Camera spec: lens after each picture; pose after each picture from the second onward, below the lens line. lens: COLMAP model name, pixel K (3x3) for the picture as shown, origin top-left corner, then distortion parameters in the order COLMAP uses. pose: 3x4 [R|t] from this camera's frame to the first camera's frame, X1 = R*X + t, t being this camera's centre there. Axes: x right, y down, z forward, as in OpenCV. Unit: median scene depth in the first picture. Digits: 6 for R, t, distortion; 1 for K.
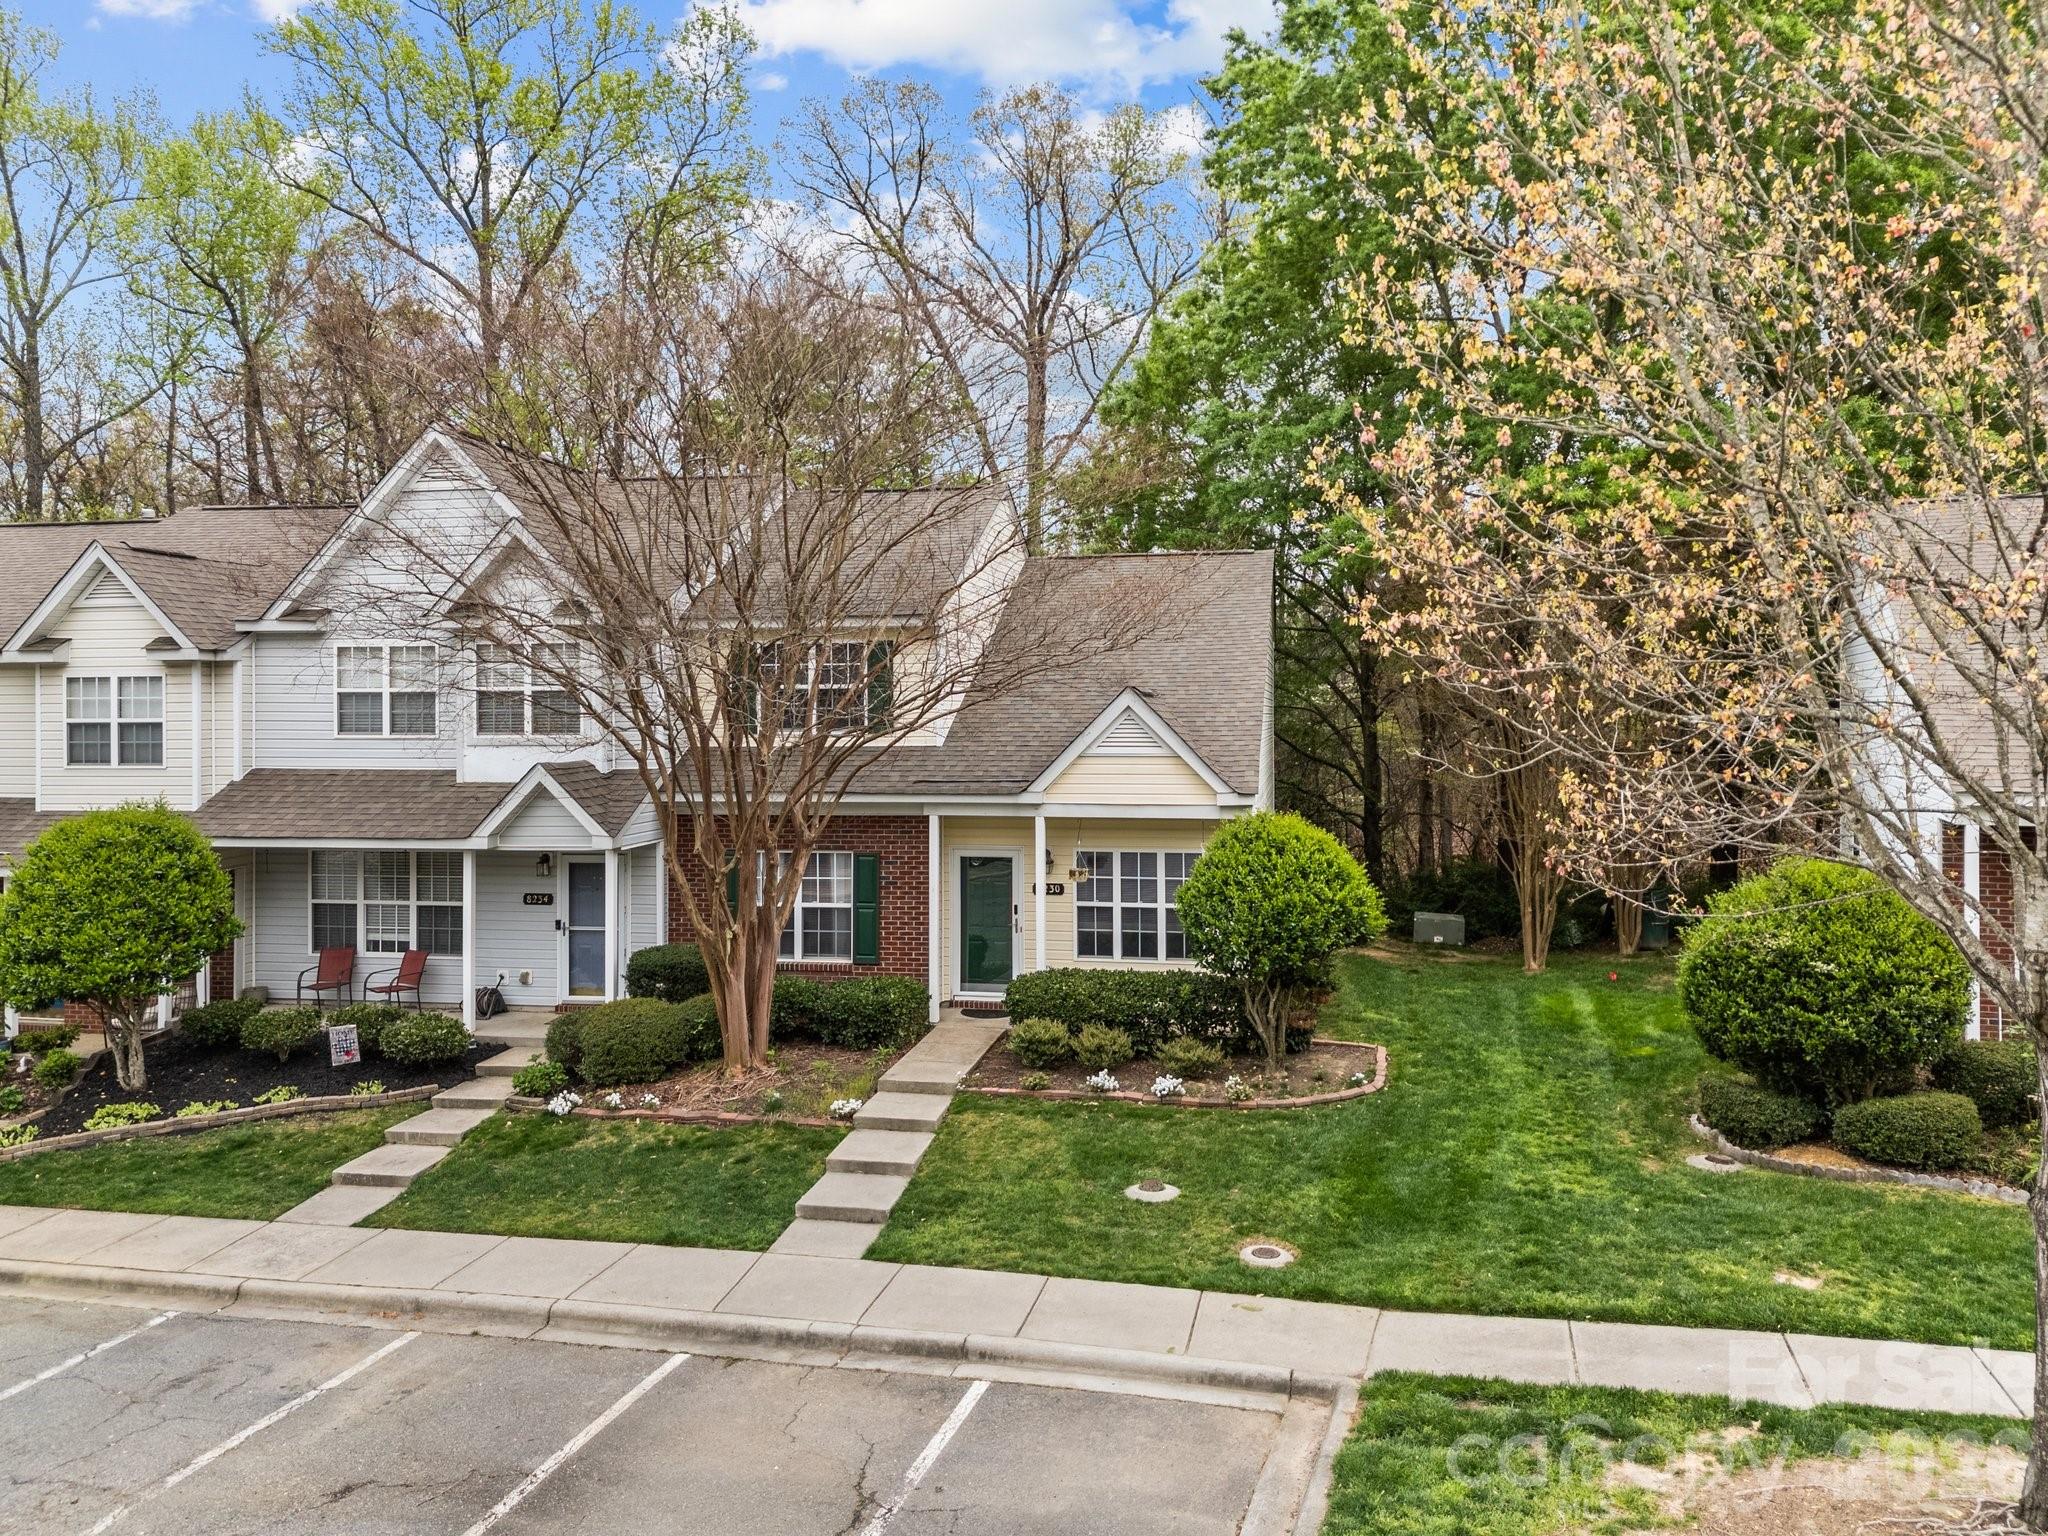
lens RADIAL K [[1575.4, 0, 1016.7], [0, 1575.4, 708.0], [0, 0, 1]] dist [0.064761, -0.069267]
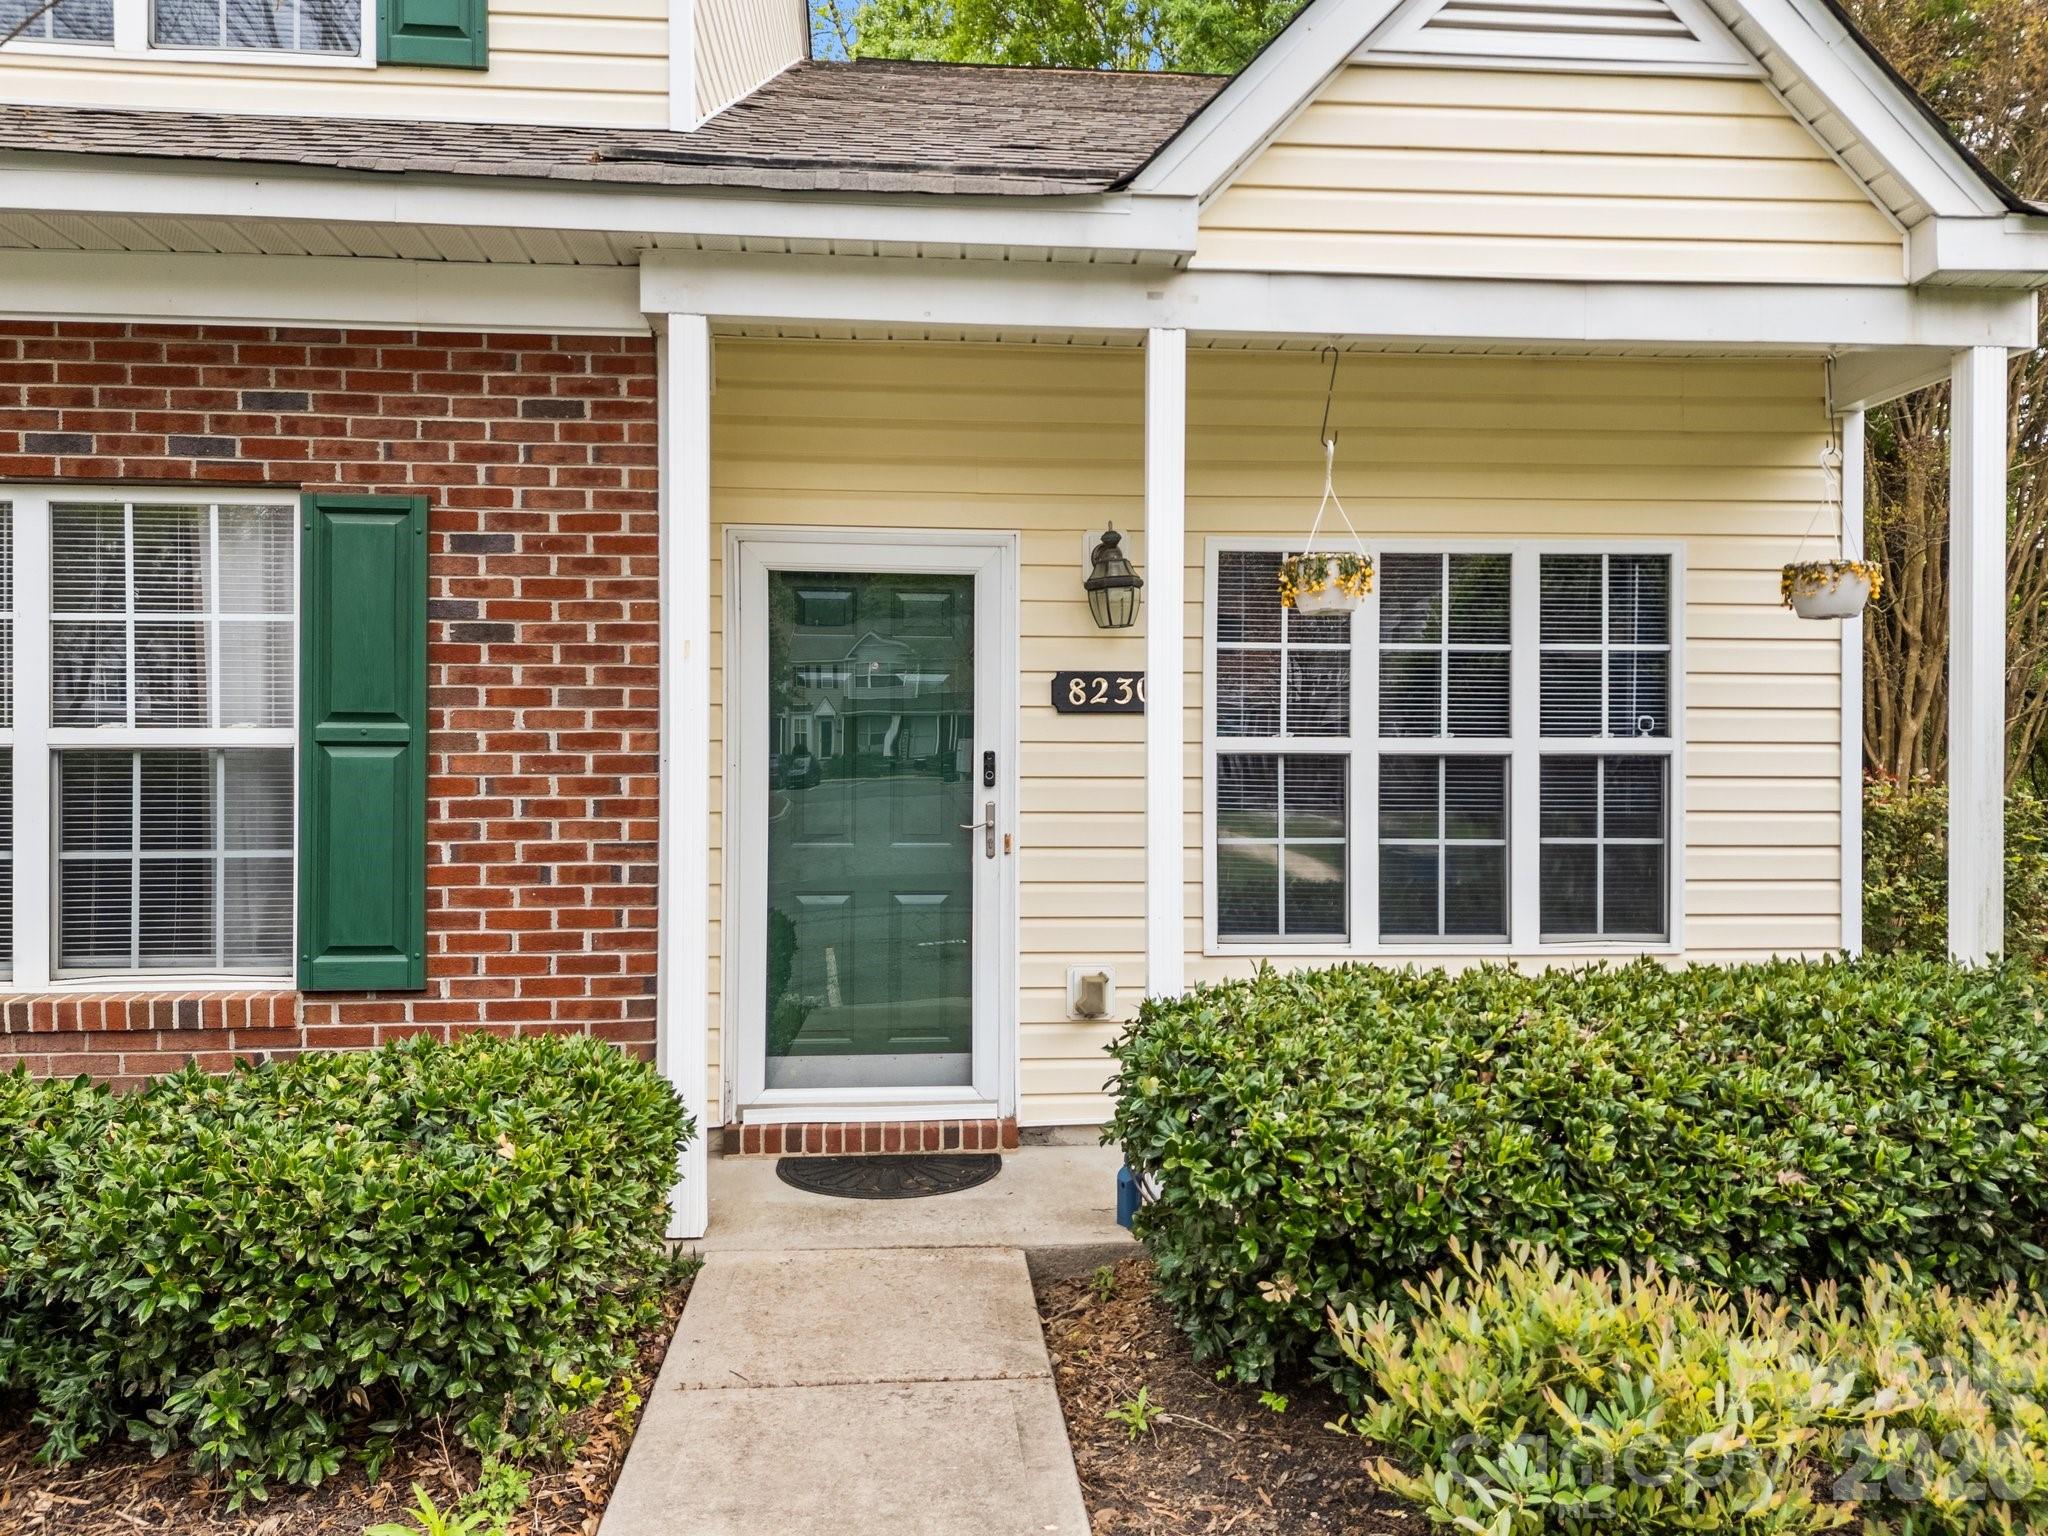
lens RADIAL K [[1575.4, 0, 1036.4], [0, 1575.4, 780.3], [0, 0, 1]] dist [0.064761, -0.069267]
pose [[0.962410, 0.005248, 0.271550, -0.079354], [-0.005417, 0.999985, -0.000127, 0.160891], [-0.271546, -0.001348, 0.962424, 0.925095]]
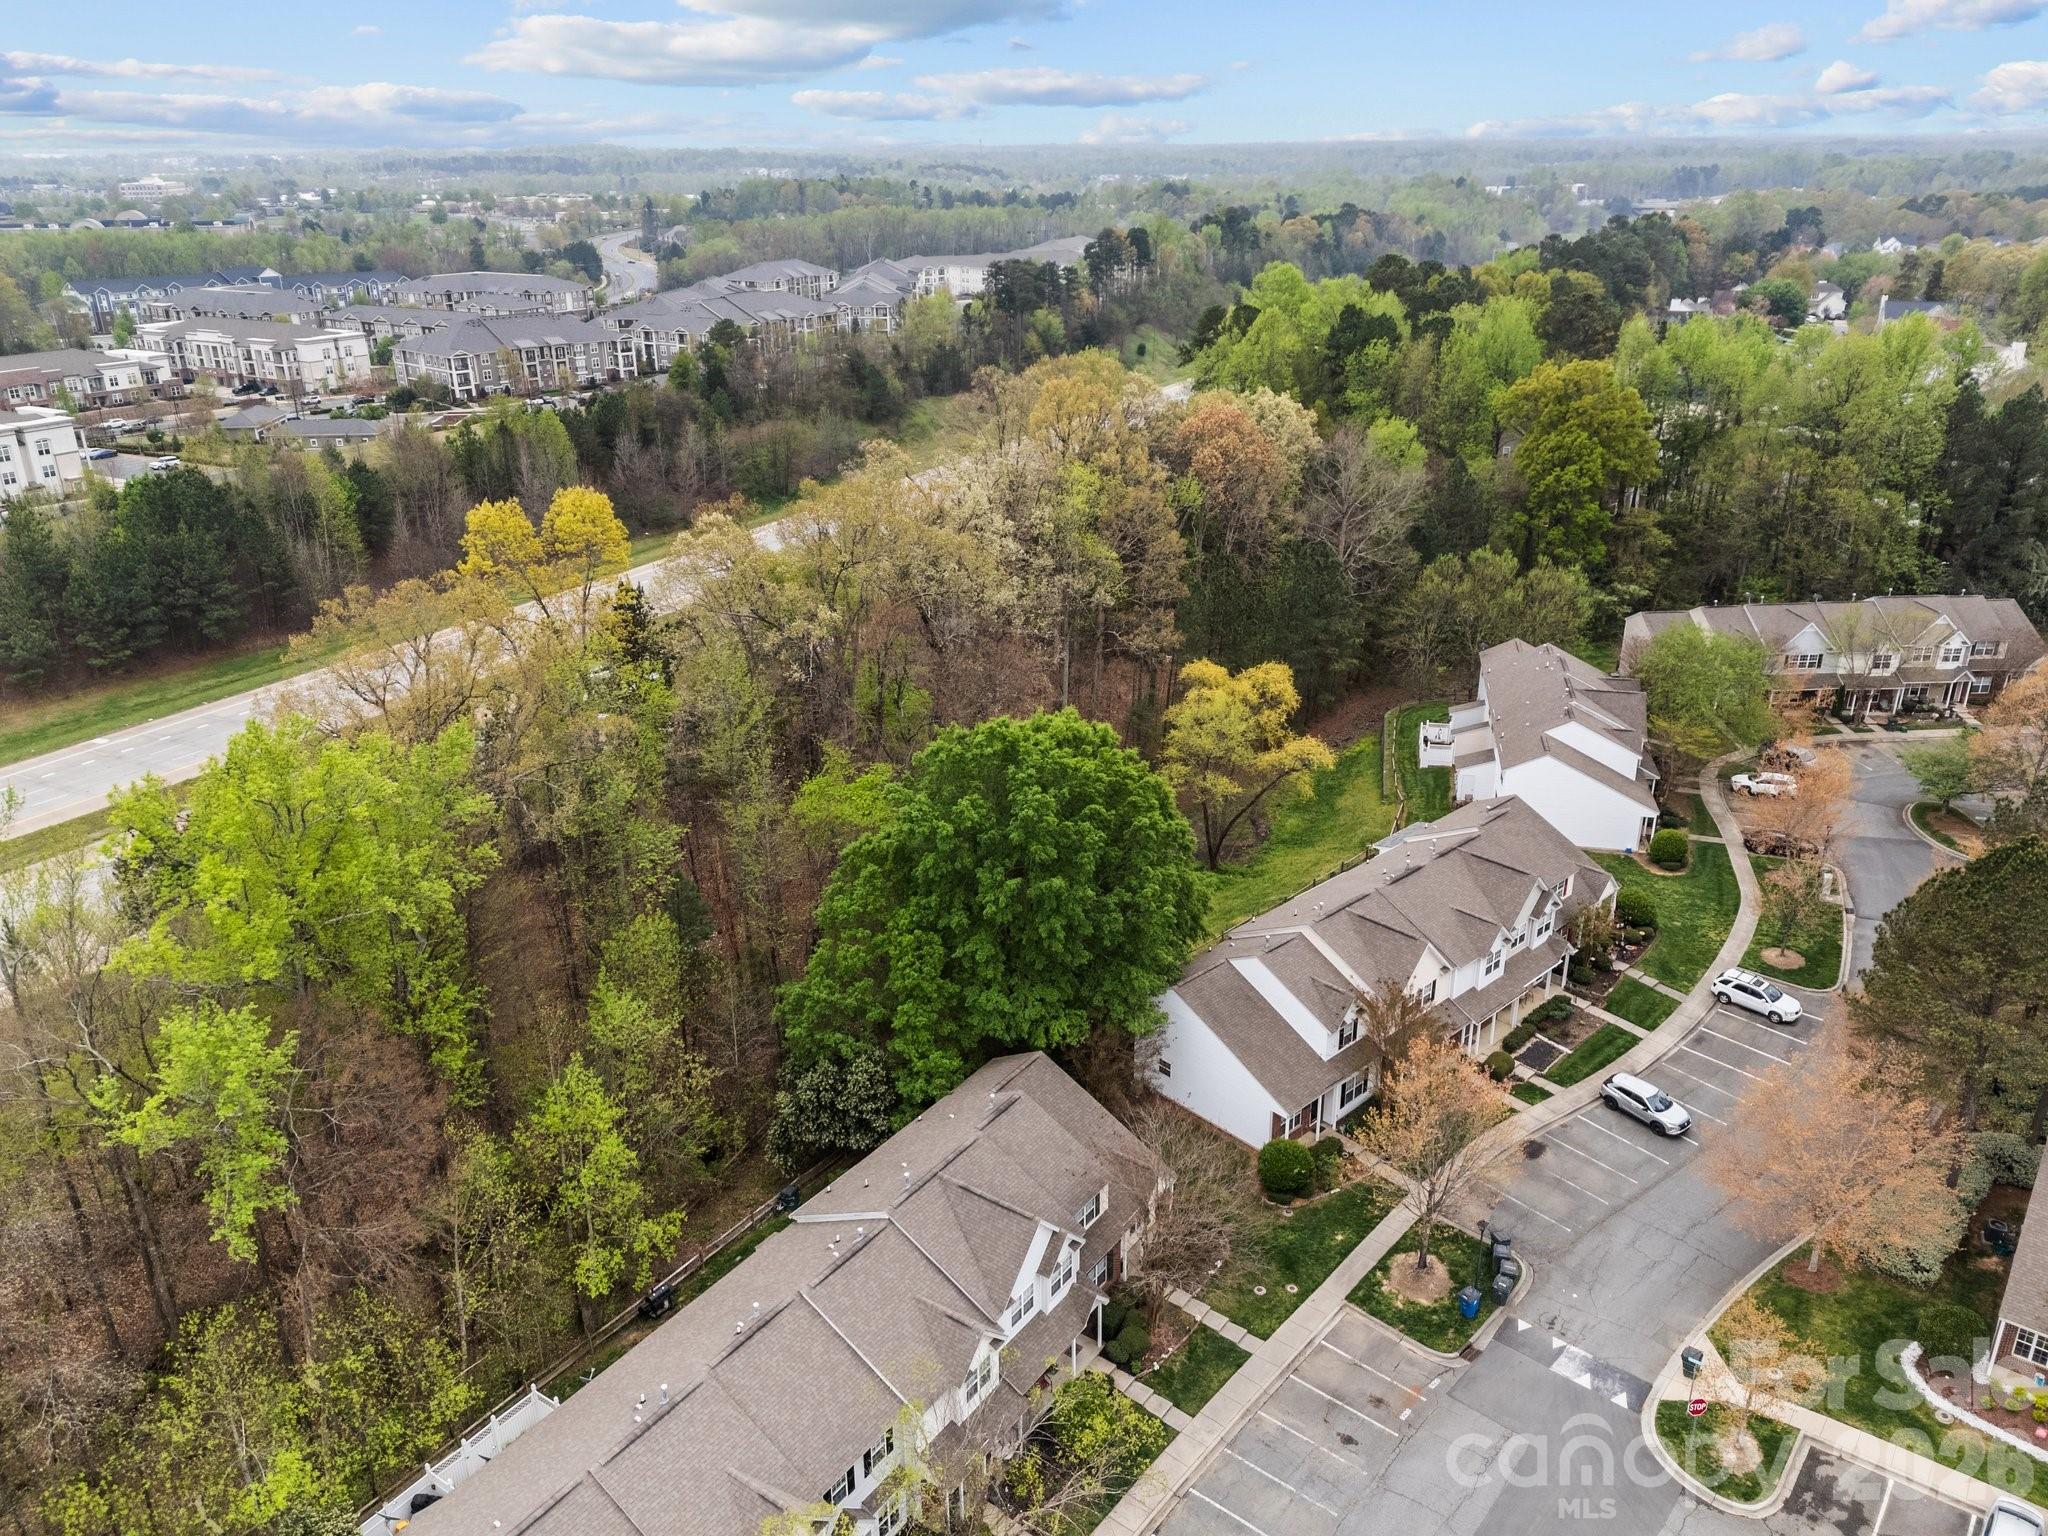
lens RADIAL K [[1575.4, 0, 1035.4], [0, 1575.4, 763.3], [0, 0, 1]] dist [0.064761, -0.069267]
pose [[0.387128, -0.340703, 0.856769, -3.216500], [0.007370, 0.930338, 0.366629, -2.526521], [-0.921996, -0.135618, 0.362671, 0.098421]]
